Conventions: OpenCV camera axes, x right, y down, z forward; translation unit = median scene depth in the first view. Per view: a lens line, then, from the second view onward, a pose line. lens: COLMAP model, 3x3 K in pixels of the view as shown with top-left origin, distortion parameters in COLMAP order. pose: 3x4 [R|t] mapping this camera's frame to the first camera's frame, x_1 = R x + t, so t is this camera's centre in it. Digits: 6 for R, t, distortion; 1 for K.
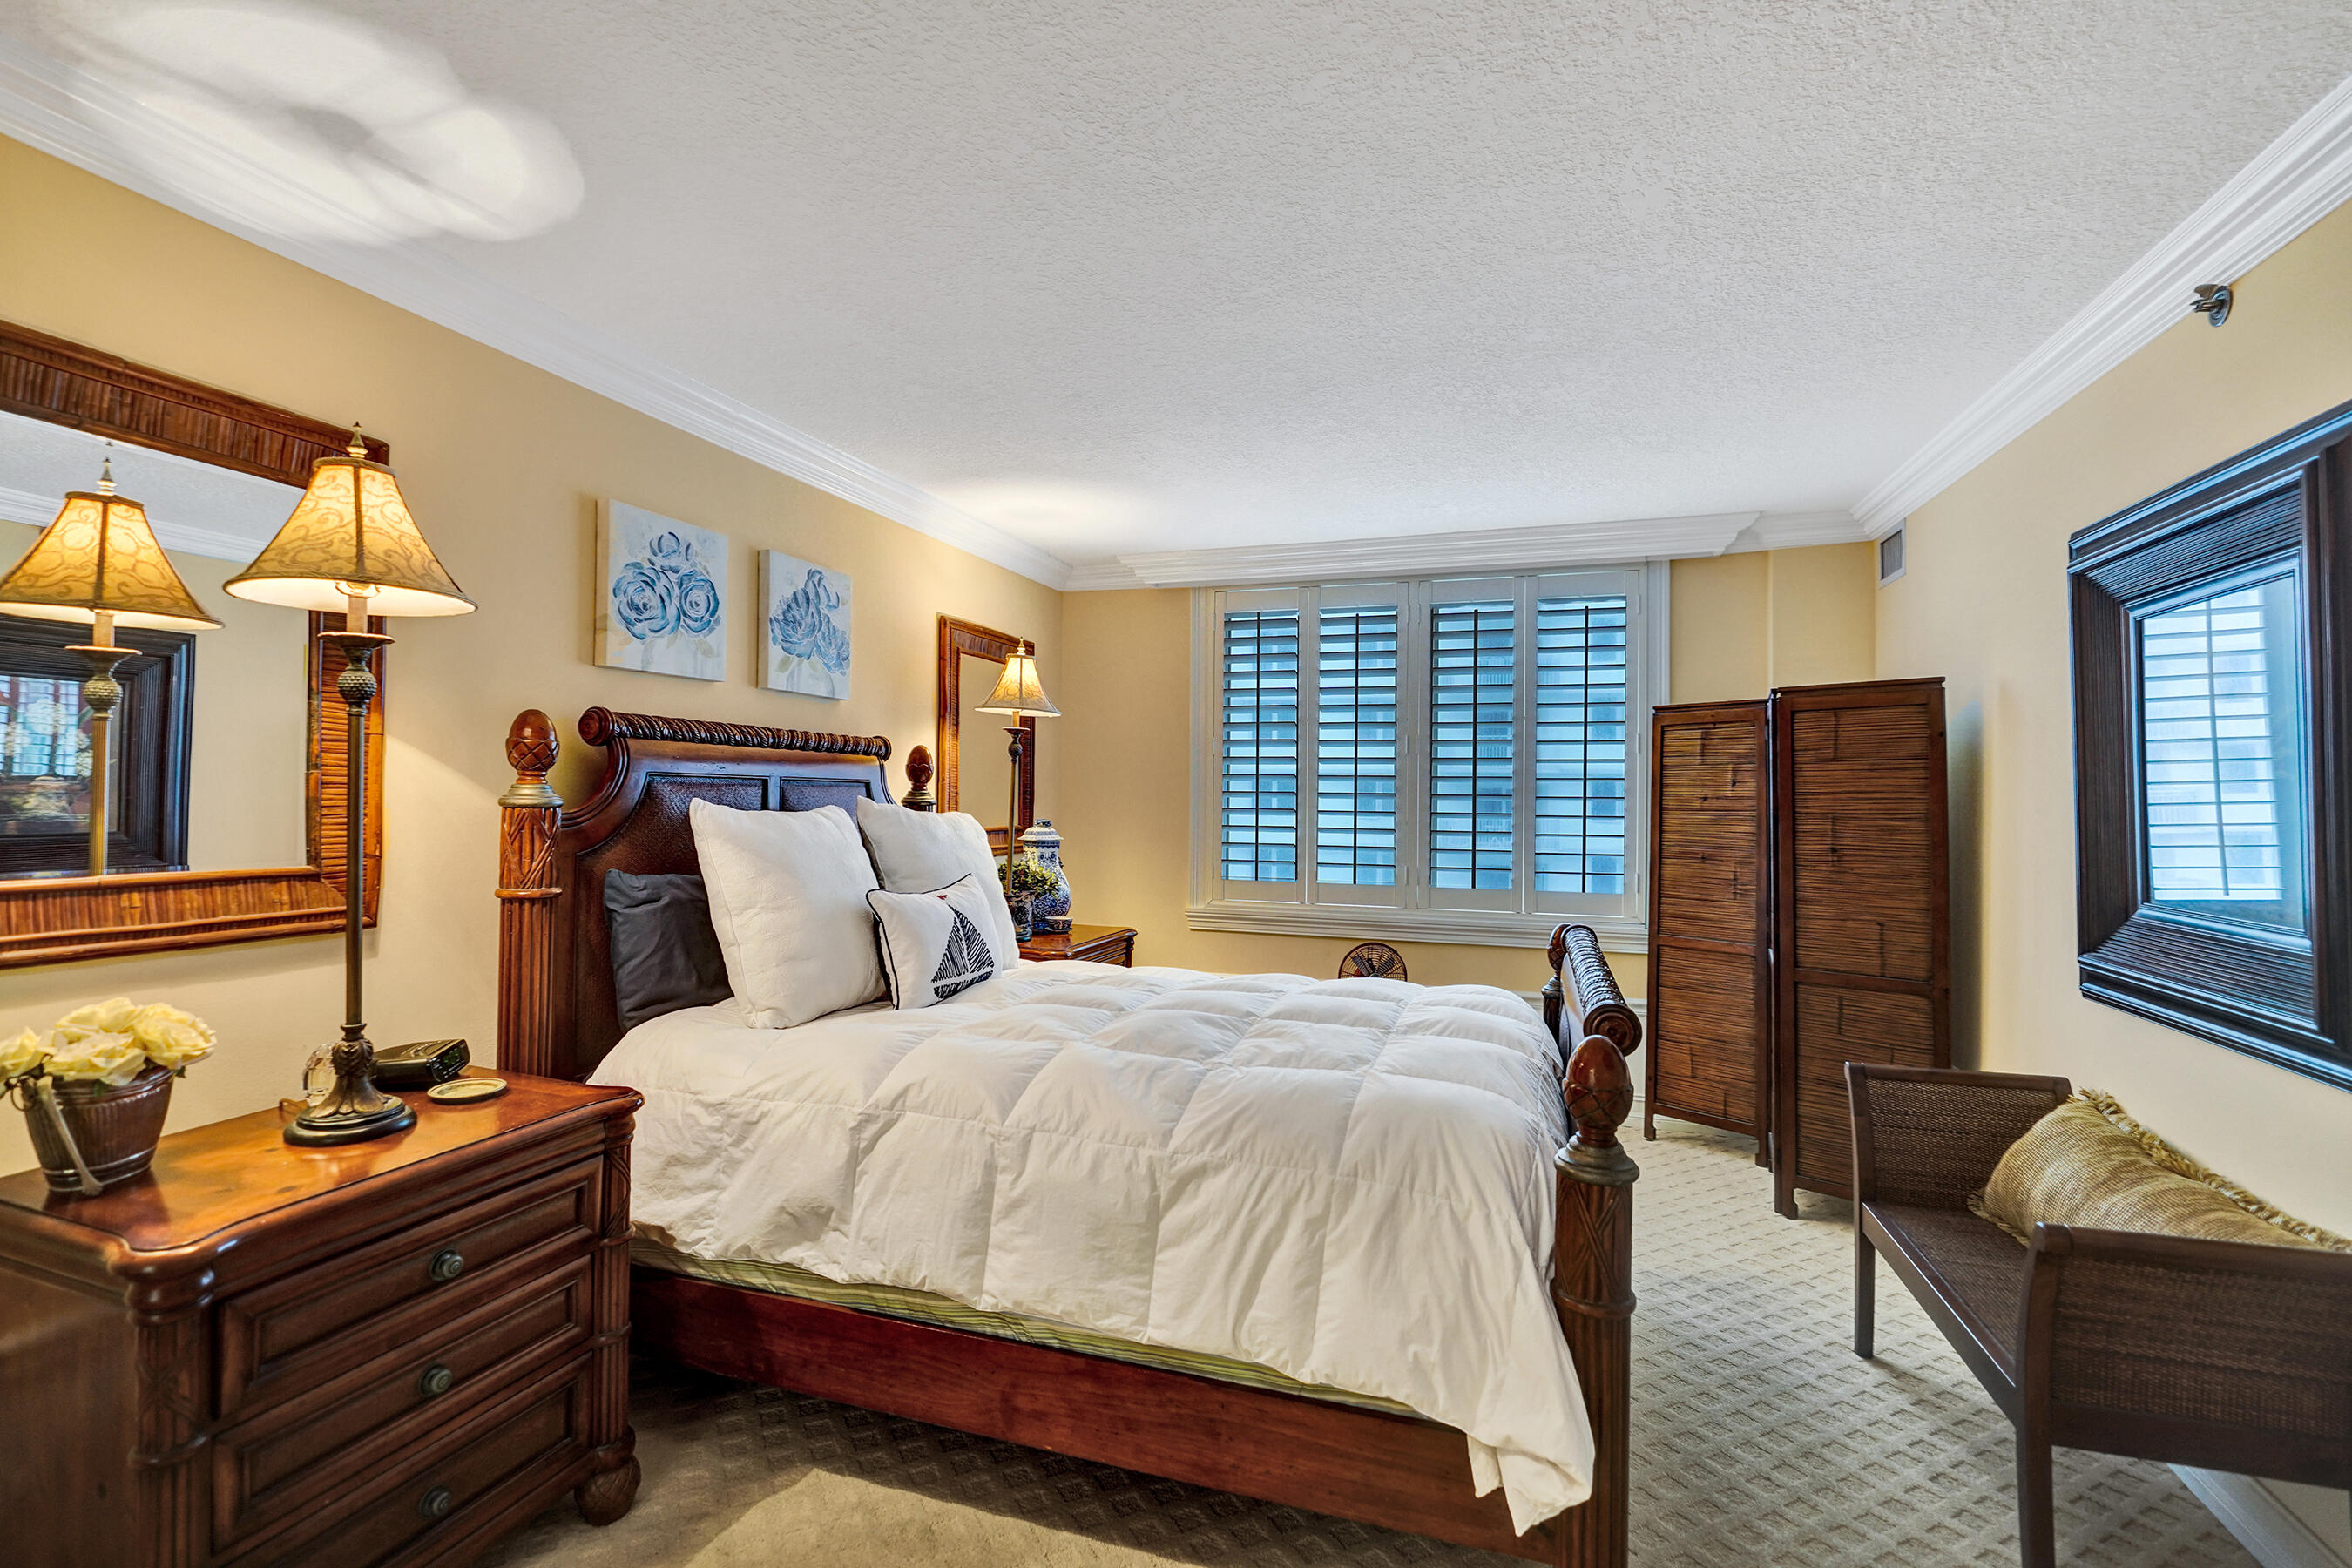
lens RADIAL K [[1110.2, 0, 1167.0], [0, 1110.2, 789.6], [0, 0, 1]] dist [-0.002219, 0.000214]
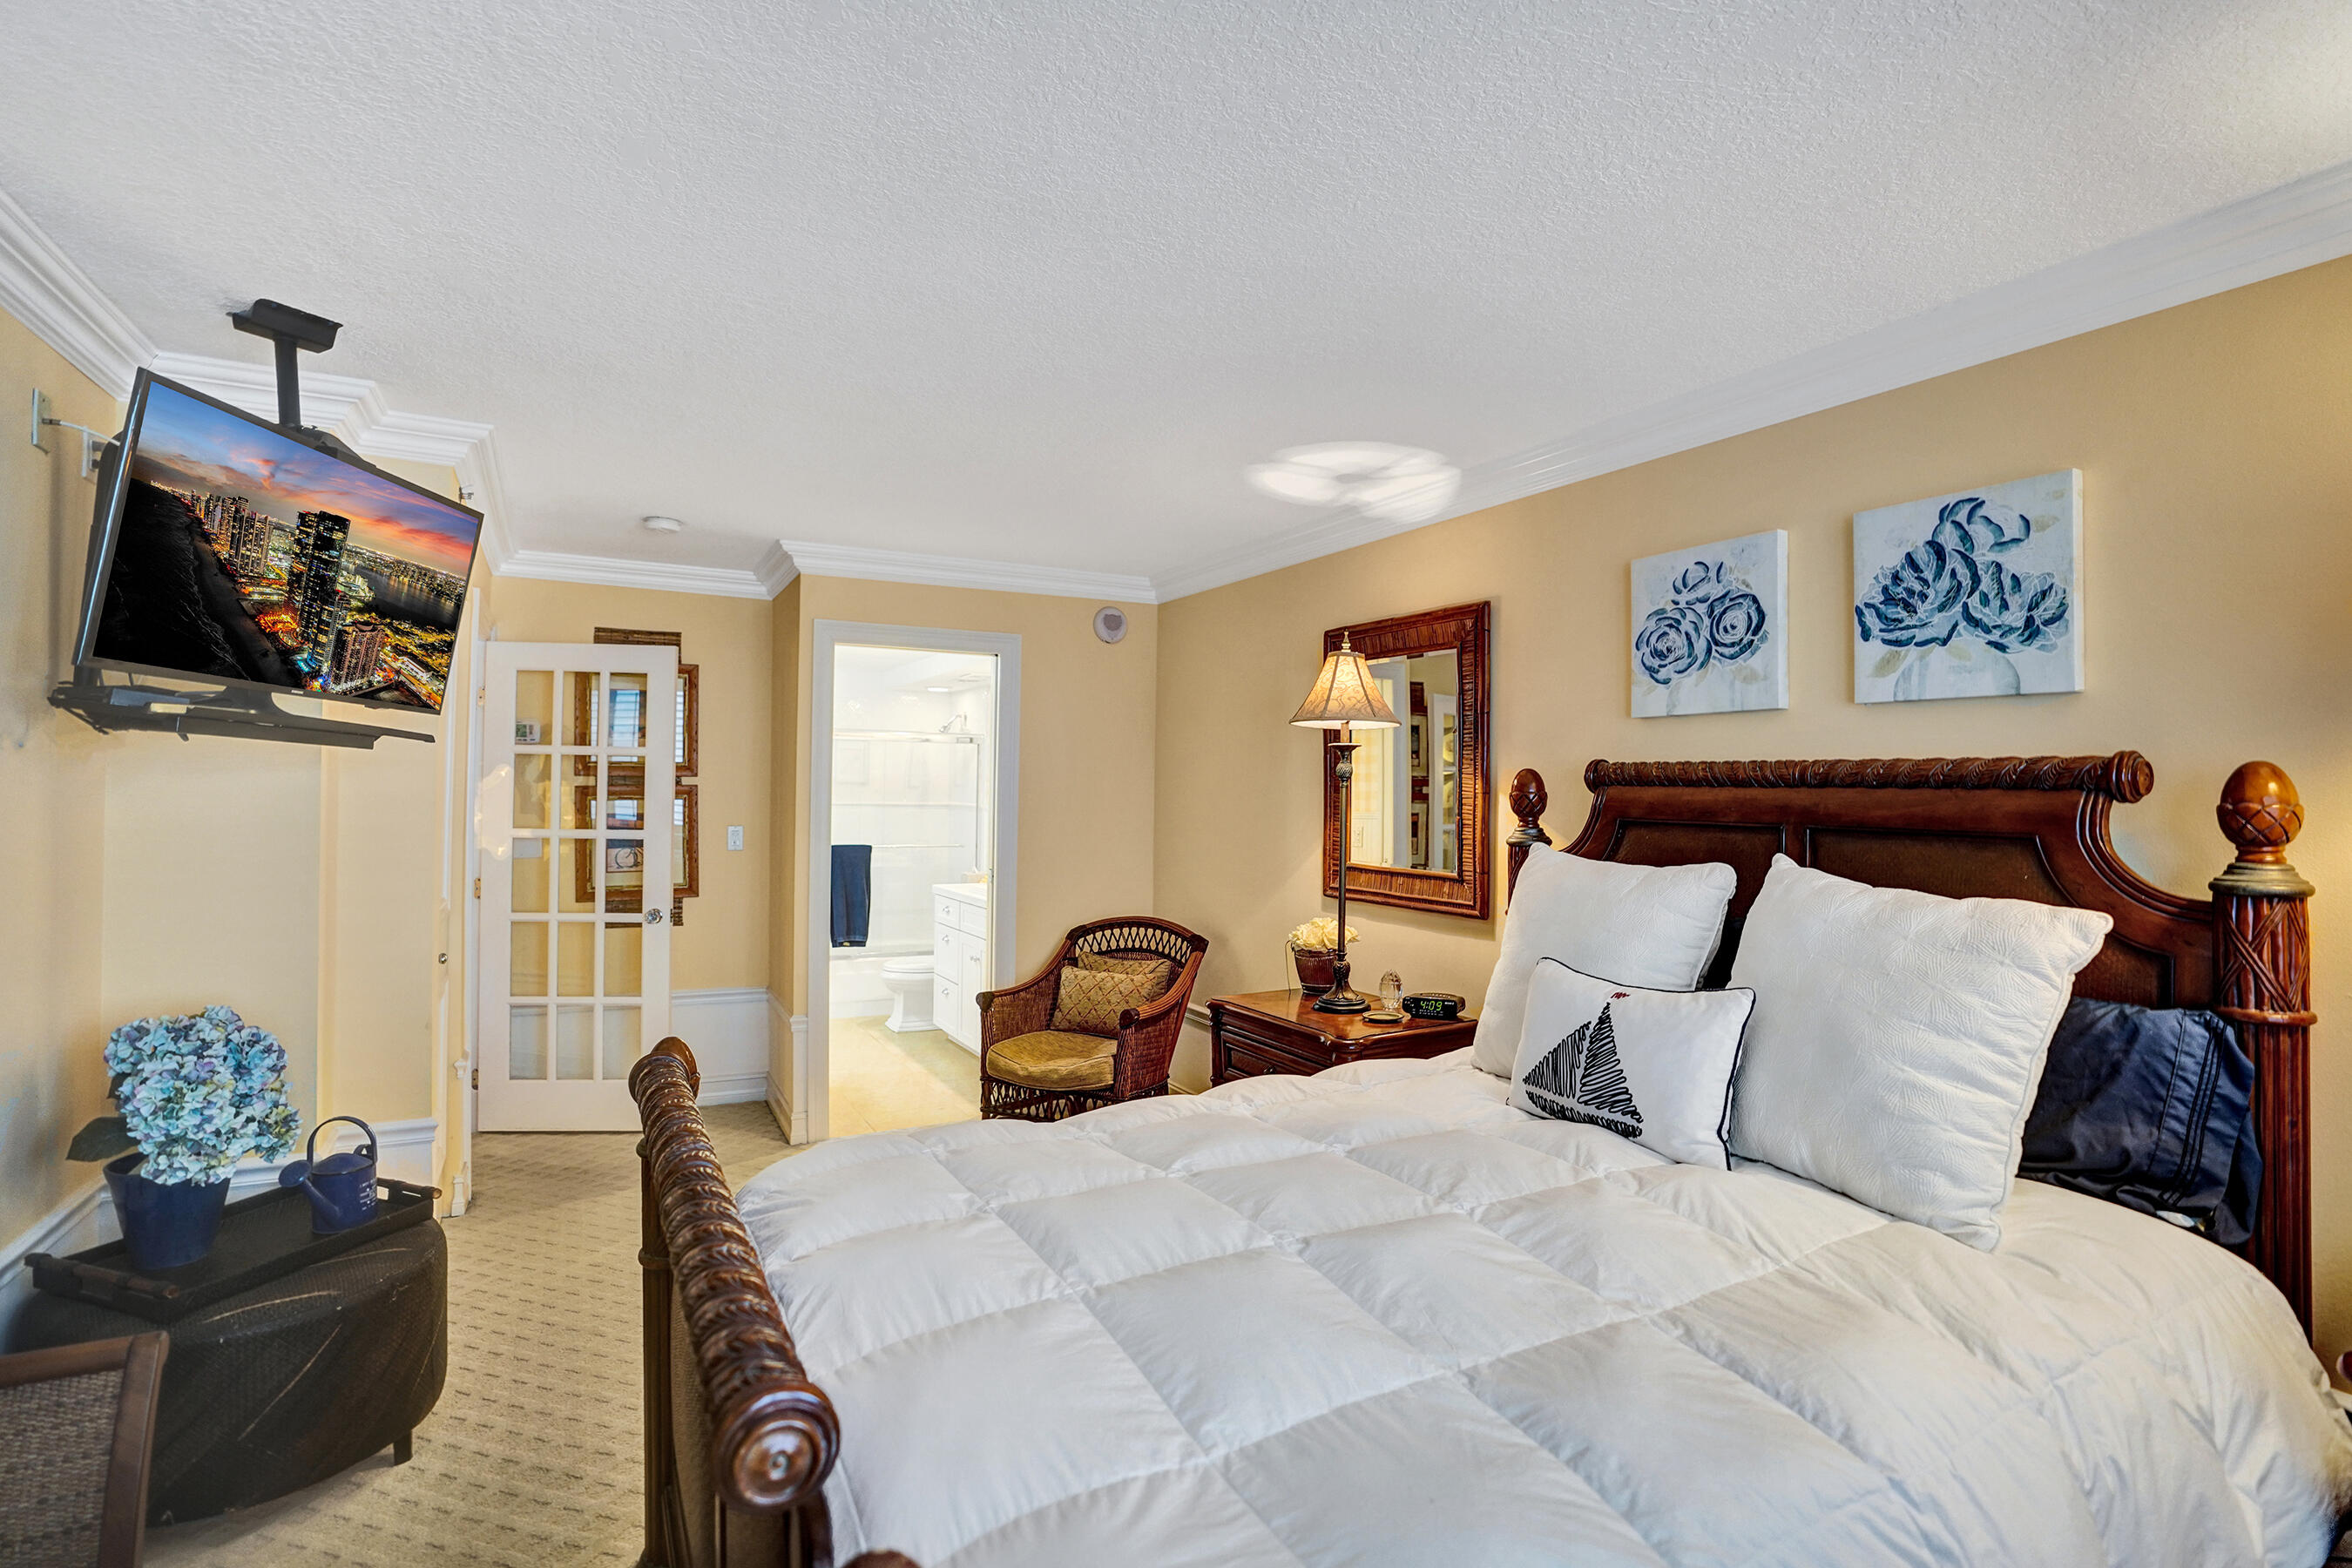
lens RADIAL K [[1123.2, 0, 1166.5], [0, 1123.2, 783.5], [0, 0, 1]] dist [-0.059061, 0.000134]
pose [[-0.695389, -0.027199, -0.718119, 0.523422], [-0.019786, 0.999629, -0.018702, -0.019072], [0.718361, 0.001204, -0.695669, 1.320490]]
